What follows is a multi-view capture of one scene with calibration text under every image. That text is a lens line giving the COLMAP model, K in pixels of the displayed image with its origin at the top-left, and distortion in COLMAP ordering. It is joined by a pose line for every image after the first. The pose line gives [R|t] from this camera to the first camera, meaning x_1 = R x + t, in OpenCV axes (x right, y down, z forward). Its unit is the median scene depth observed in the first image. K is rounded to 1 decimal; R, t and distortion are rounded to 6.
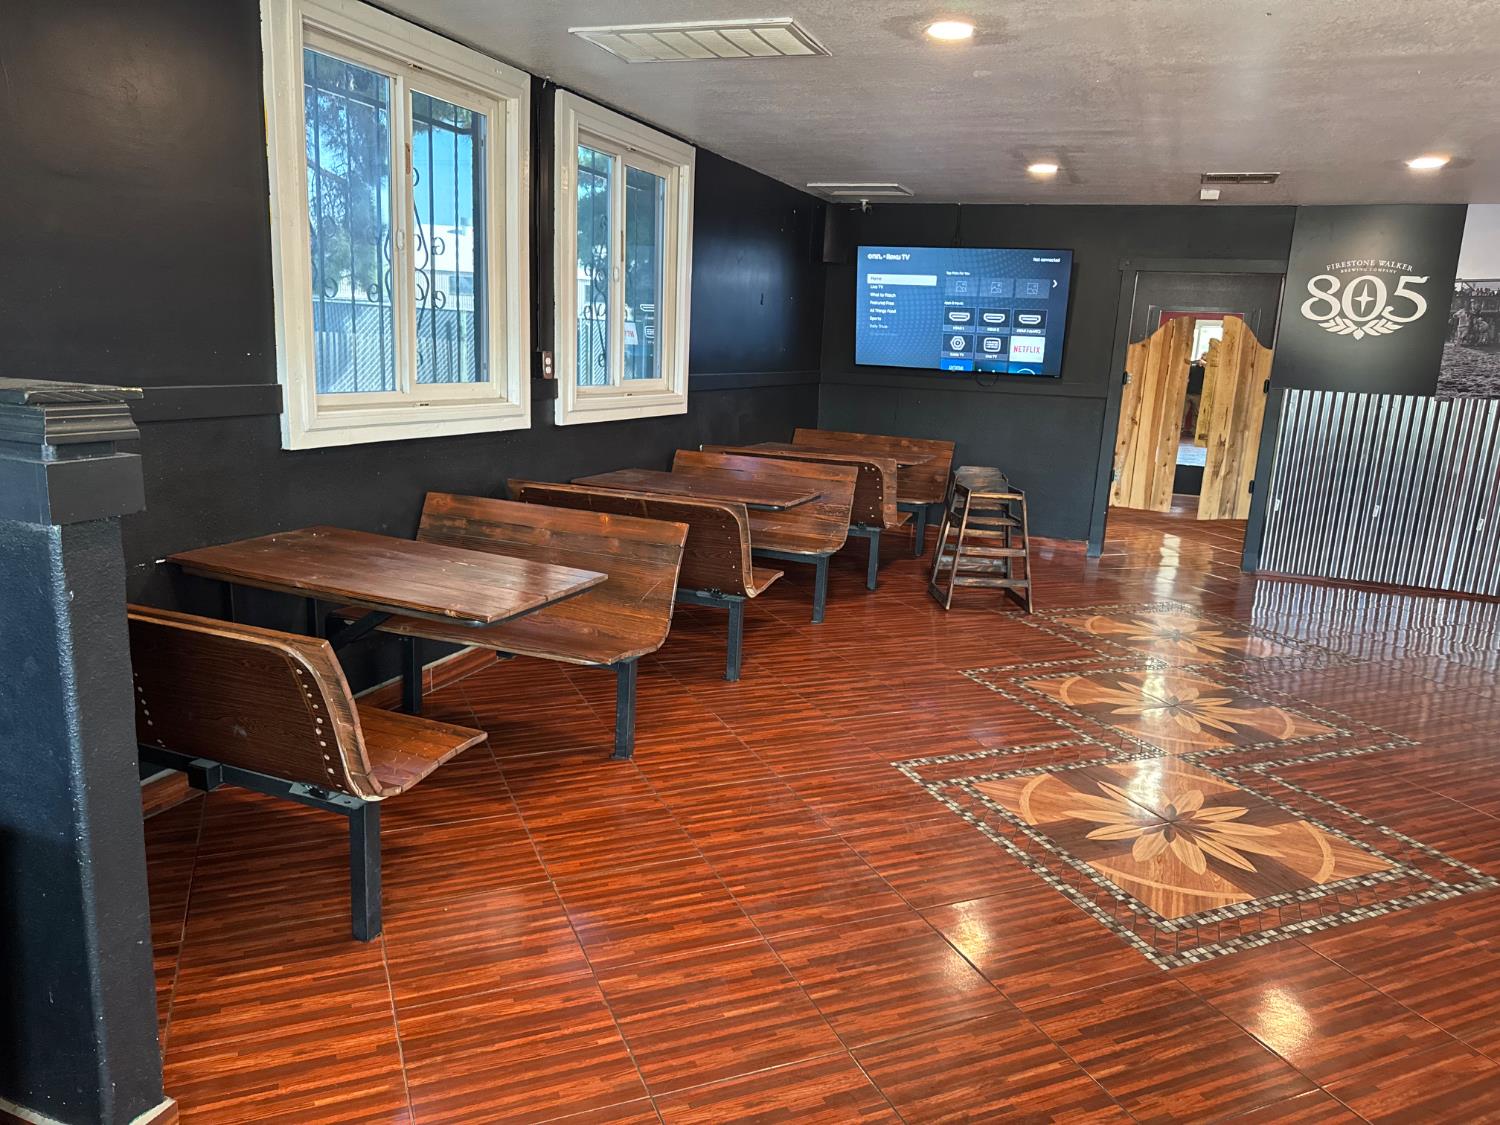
lens RADIAL K [[1066.6, 0, 760.4], [0, 1066.6, 561.8], [0, 0, 1]] dist [0.071294, -0.102285]
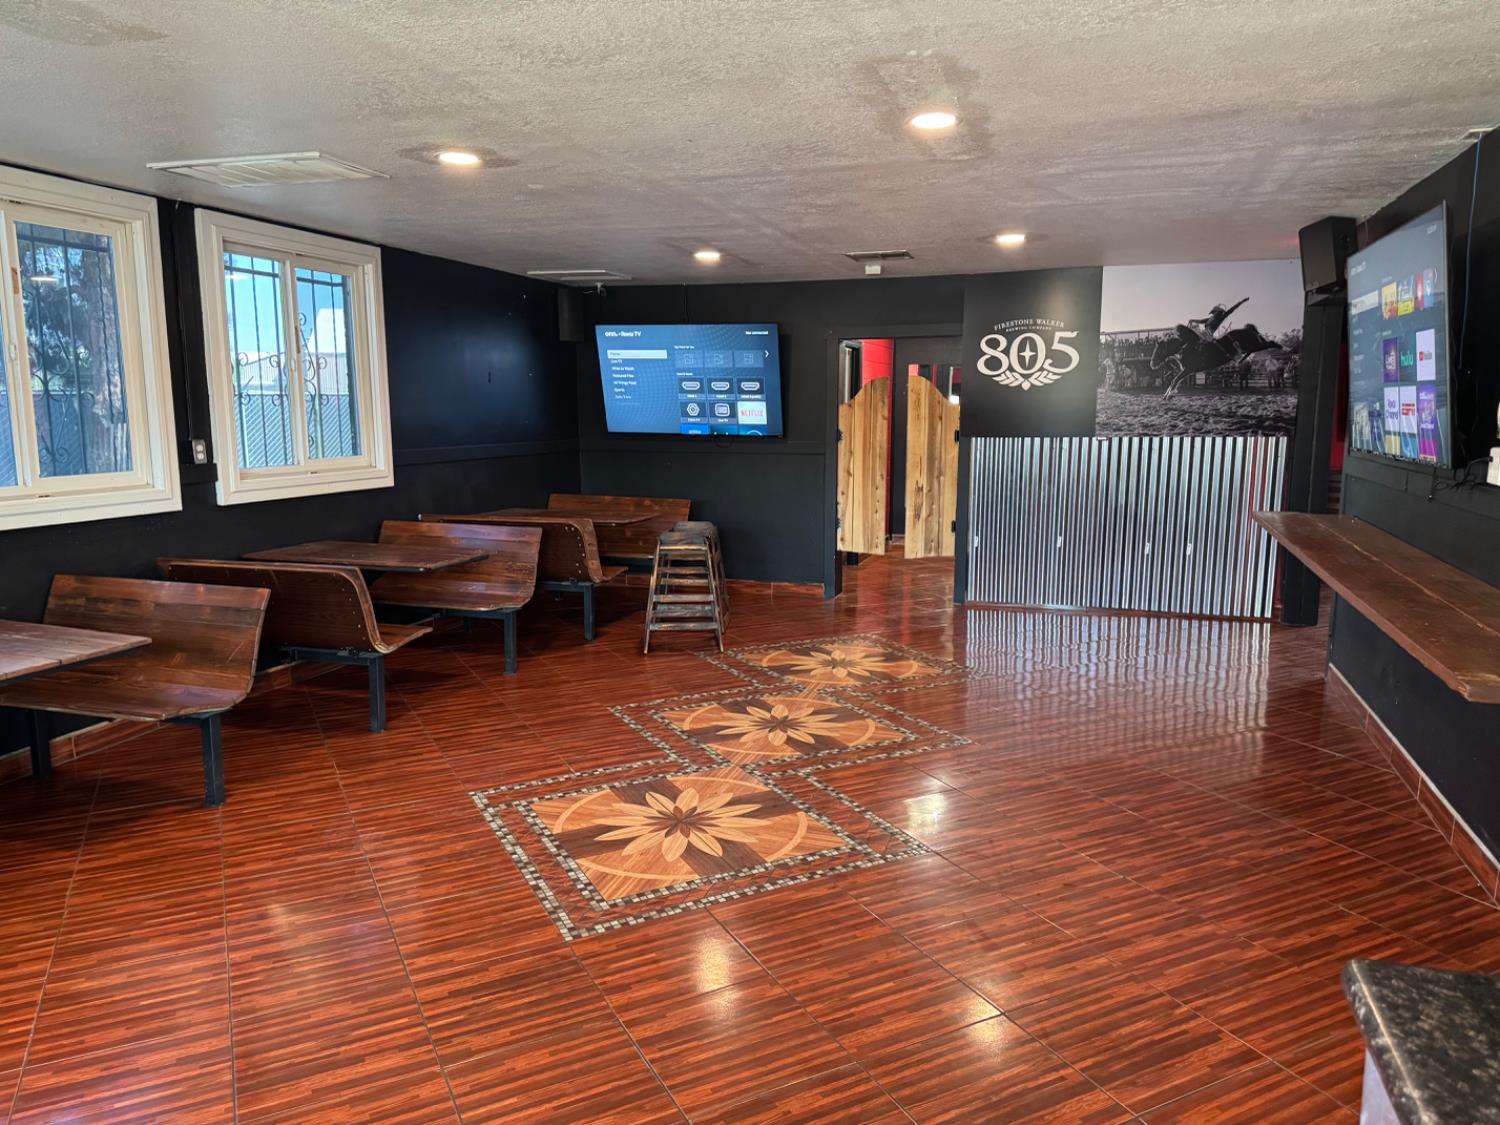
lens RADIAL K [[1056.8, 0, 756.6], [0, 1056.8, 557.8], [0, 0, 1]] dist [0.154308, -0.277727]
pose [[0.996514, -0.058409, 0.059559, 0.208901], [0.061945, 0.996313, -0.059350, 0.016728], [-0.055873, 0.062833, 0.996459, -0.082849]]
